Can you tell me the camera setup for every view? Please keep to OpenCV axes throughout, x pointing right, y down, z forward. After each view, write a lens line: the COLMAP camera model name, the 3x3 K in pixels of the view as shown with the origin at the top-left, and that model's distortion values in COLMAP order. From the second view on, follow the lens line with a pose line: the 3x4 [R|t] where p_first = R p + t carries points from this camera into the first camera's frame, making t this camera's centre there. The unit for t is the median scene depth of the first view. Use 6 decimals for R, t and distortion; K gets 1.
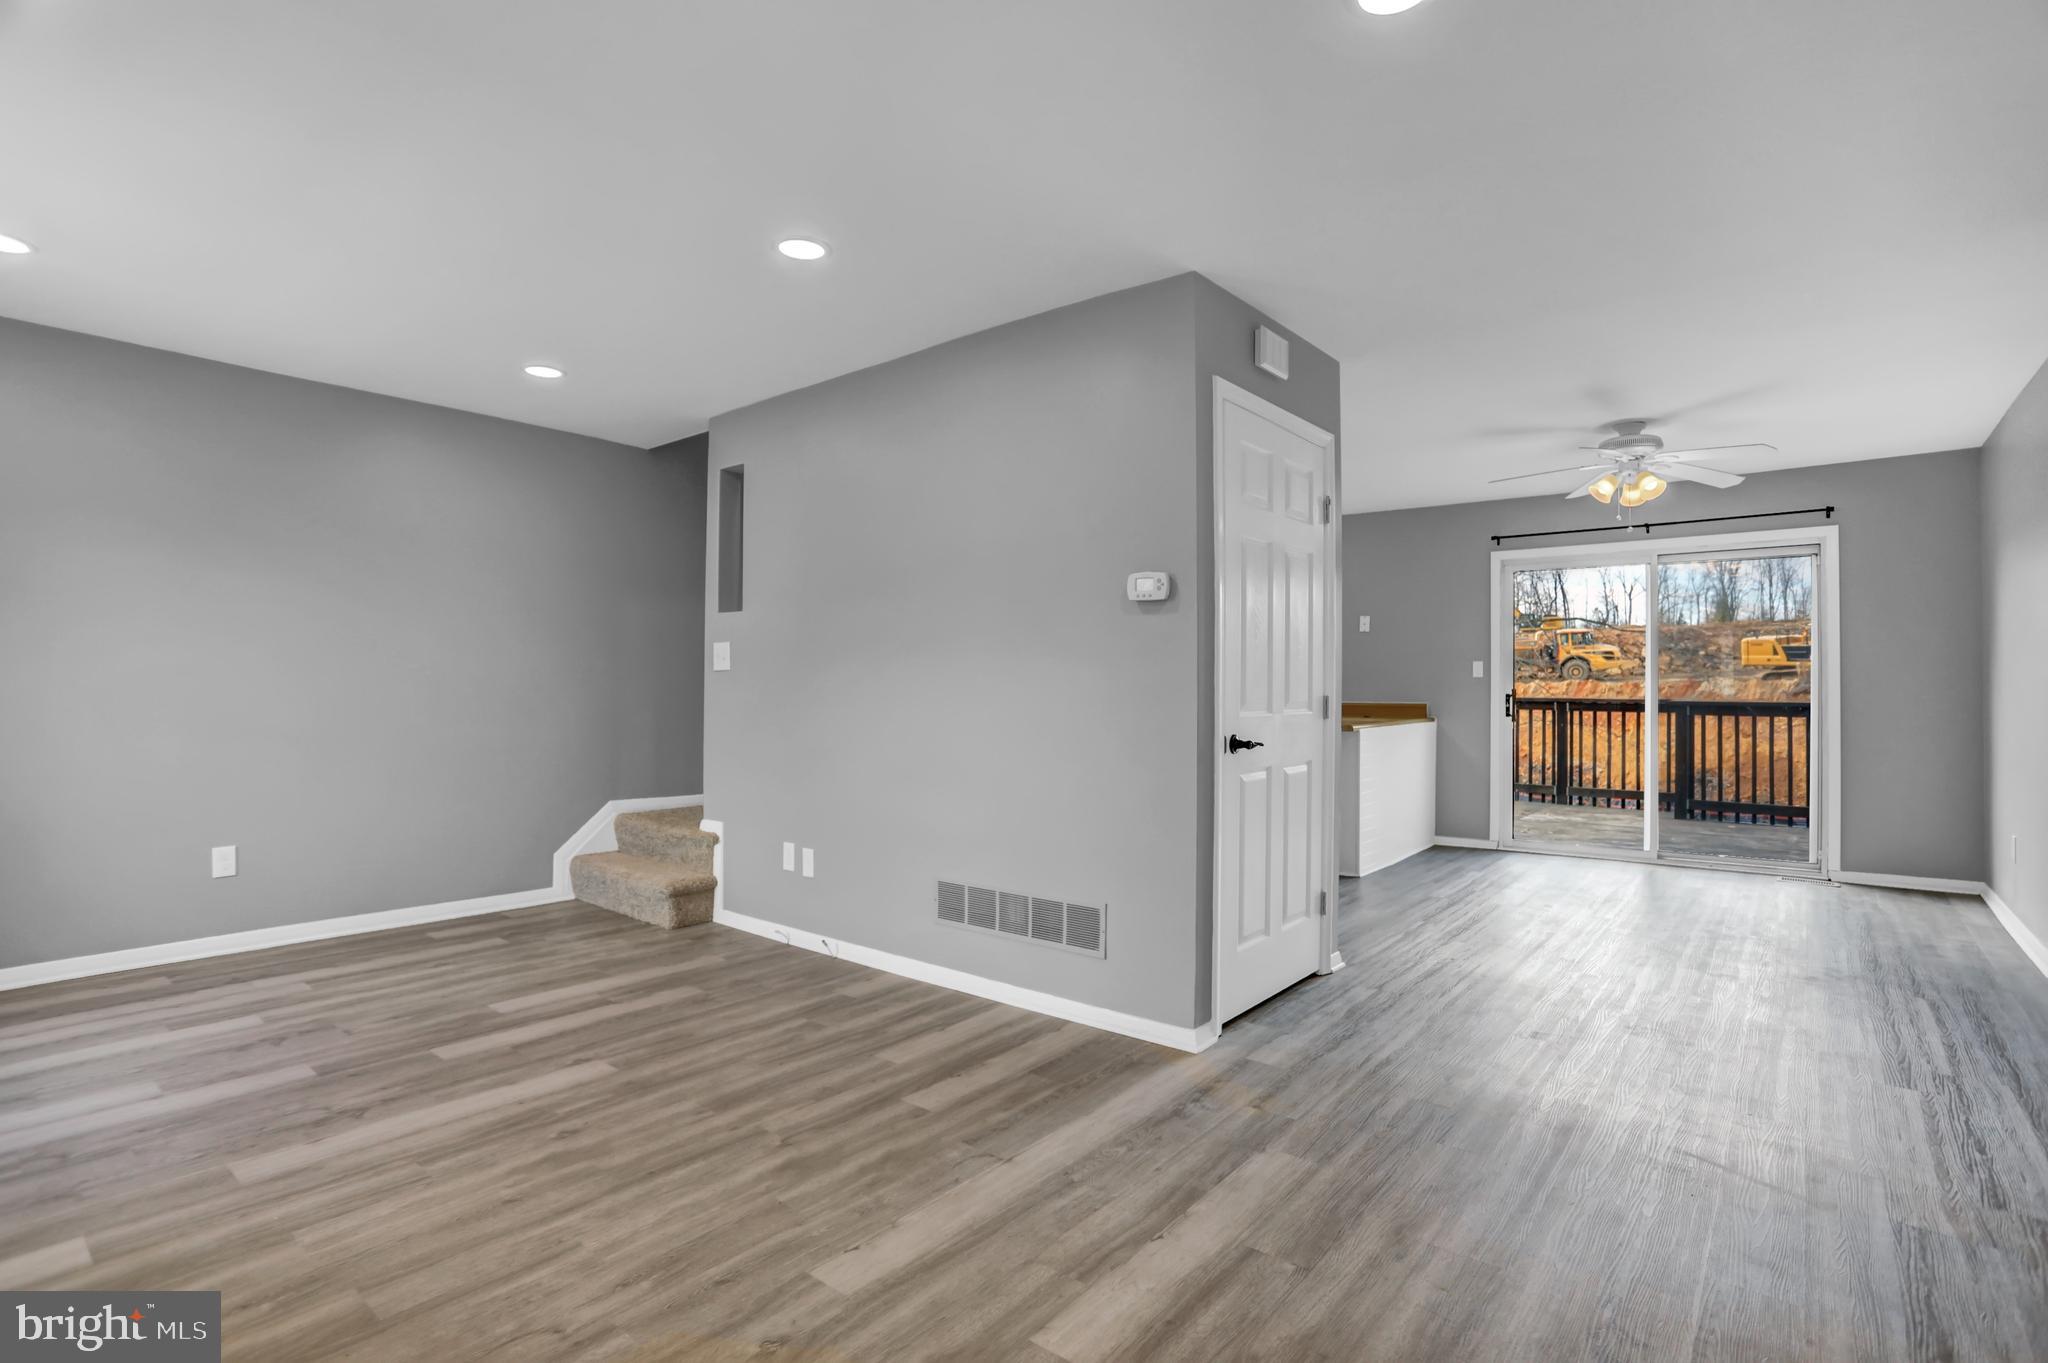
lens RADIAL K [[993.2, 0, 1007.3], [0, 993.2, 679.0], [0, 0, 1]] dist [-0.034166, 0.008729]
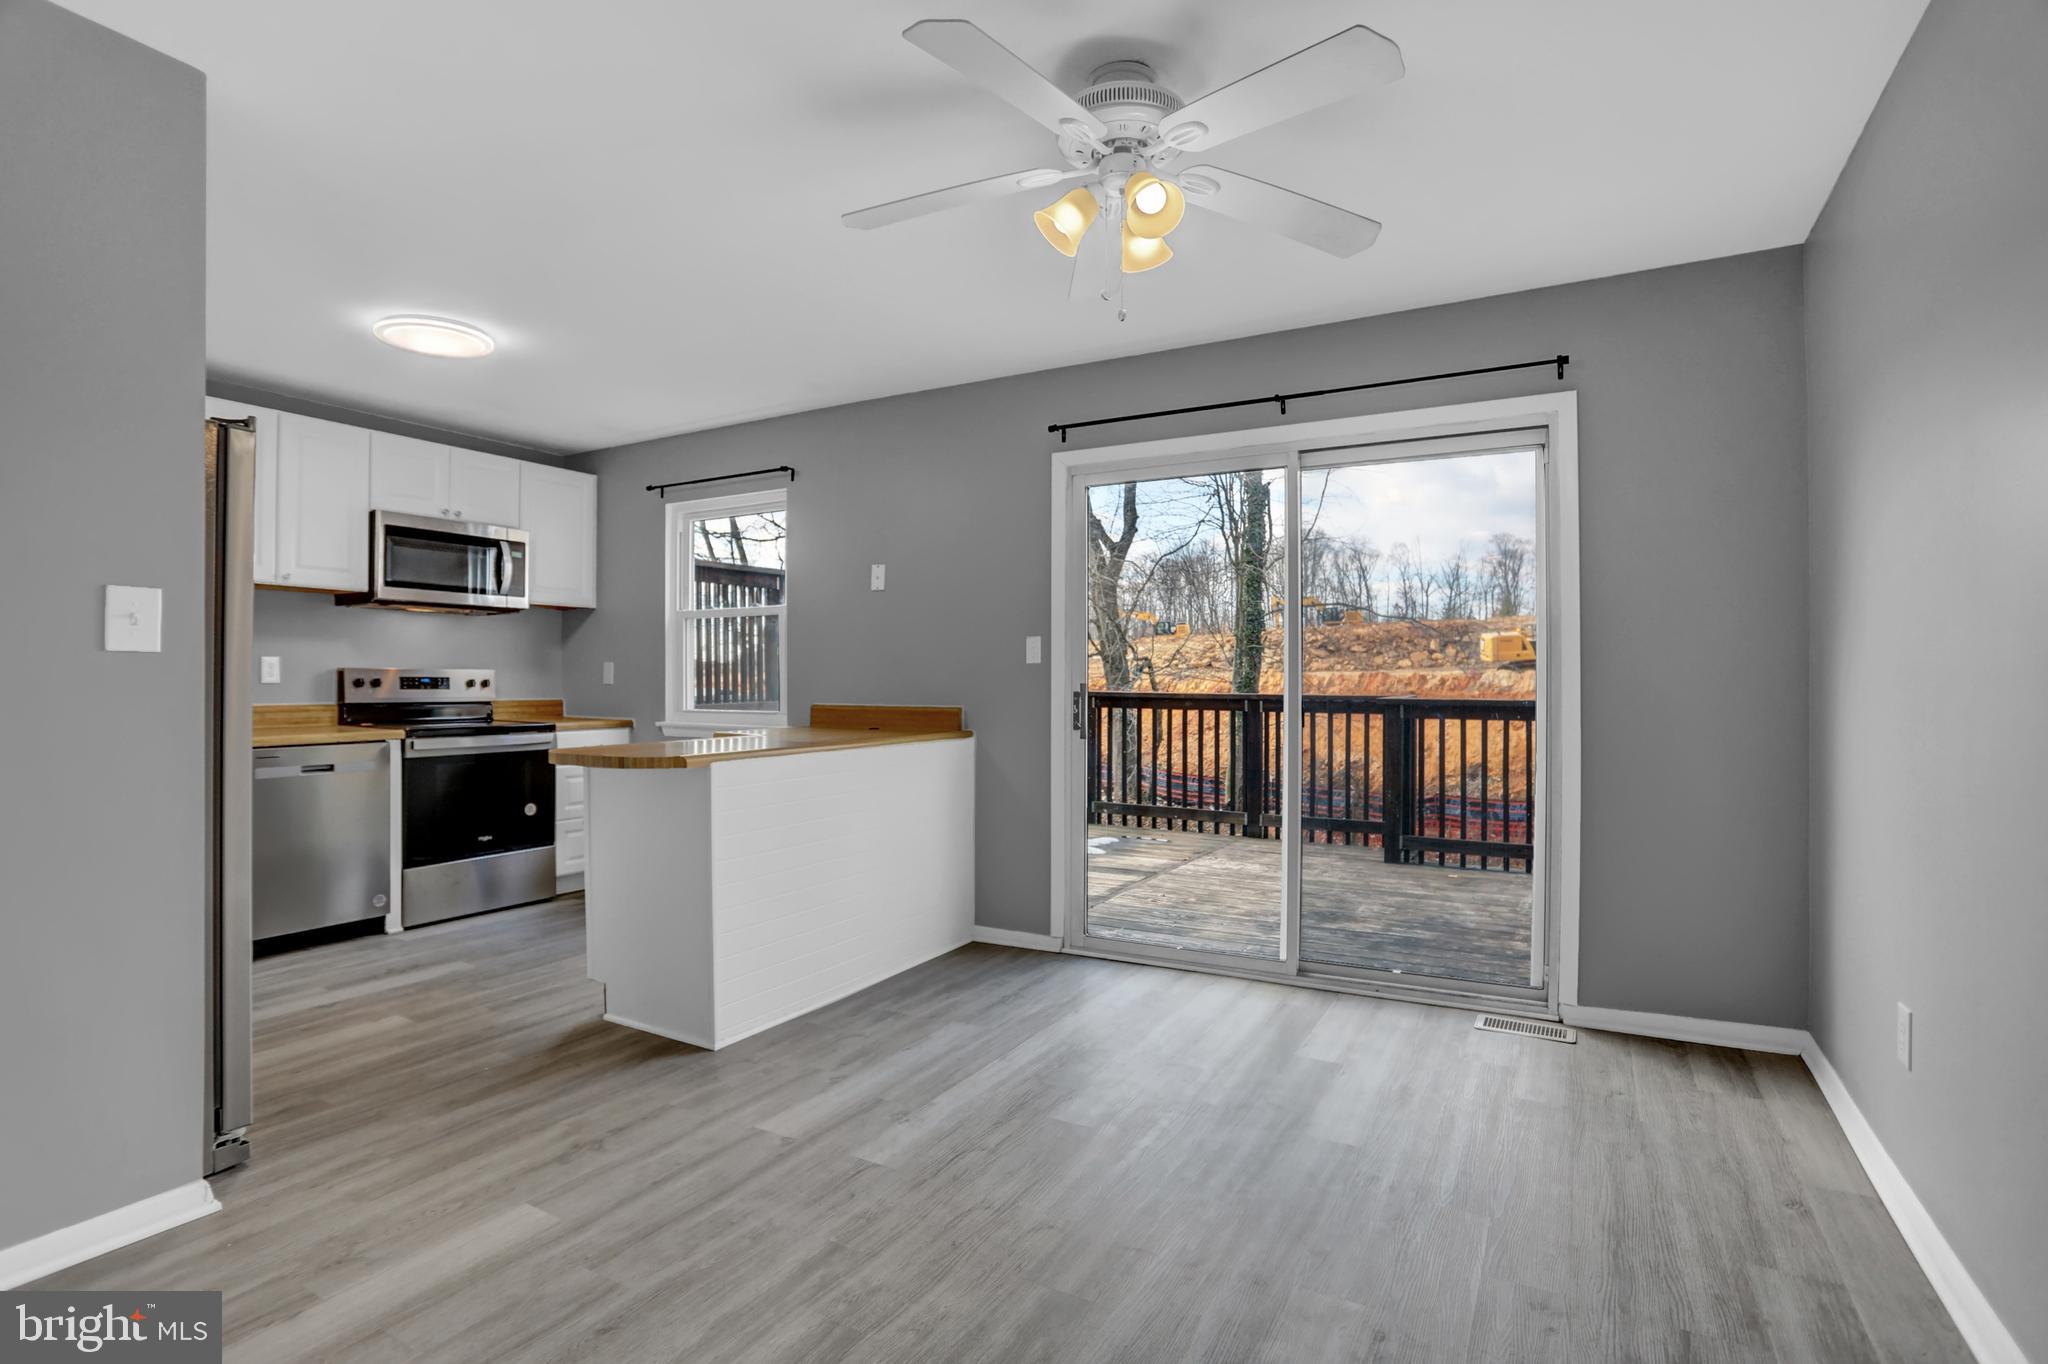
lens RADIAL K [[993.2, 0, 1012.7], [0, 993.2, 677.7], [0, 0, 1]] dist [-0.034166, 0.008729]
pose [[0.986662, -0.001299, 0.162779, 0.783125], [0.000367, 0.999983, 0.005755, 0.007372], [-0.162784, -0.005618, 0.986646, 0.875998]]
